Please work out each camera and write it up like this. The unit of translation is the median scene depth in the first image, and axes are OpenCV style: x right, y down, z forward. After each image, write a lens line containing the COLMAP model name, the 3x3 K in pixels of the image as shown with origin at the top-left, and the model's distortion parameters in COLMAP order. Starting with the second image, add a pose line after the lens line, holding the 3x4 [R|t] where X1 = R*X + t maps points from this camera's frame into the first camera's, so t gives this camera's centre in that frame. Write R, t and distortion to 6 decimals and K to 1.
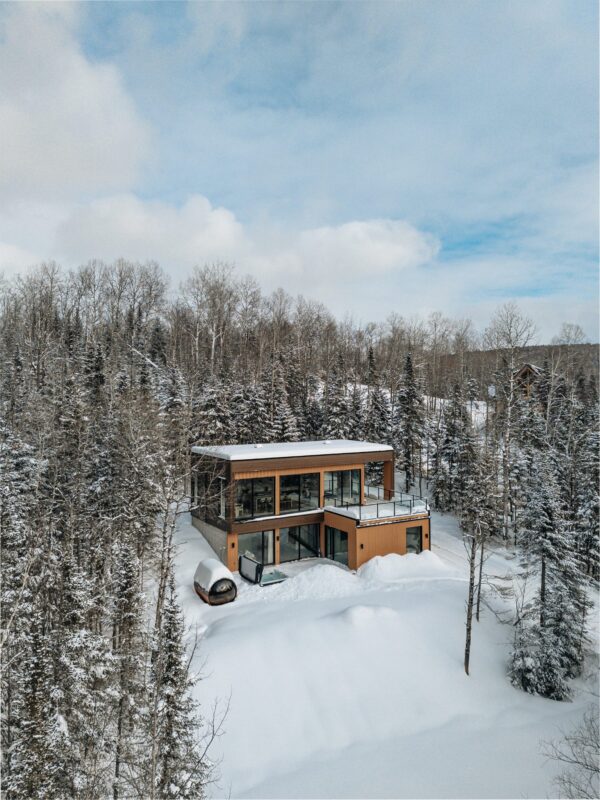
lens RADIAL K [[606.3, 0, 300.0], [0, 606.3, 400.0], [0, 0, 1]] dist [0.058315, -0.053654]
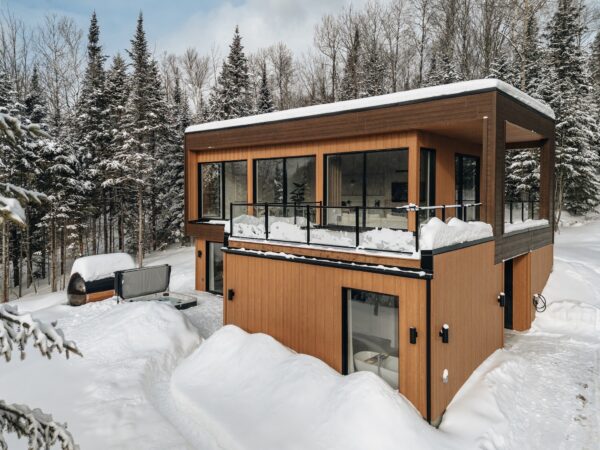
lens RADIAL K [[454.7, 0, 298.6], [0, 454.7, 193.1], [0, 0, 1]] dist [0.058315, -0.053654]
pose [[0.293965, 0.003725, -0.955809, 0.421617], [0.008604, 0.999942, 0.006544, 0.157310], [0.955777, -0.010148, 0.293916, 0.912922]]
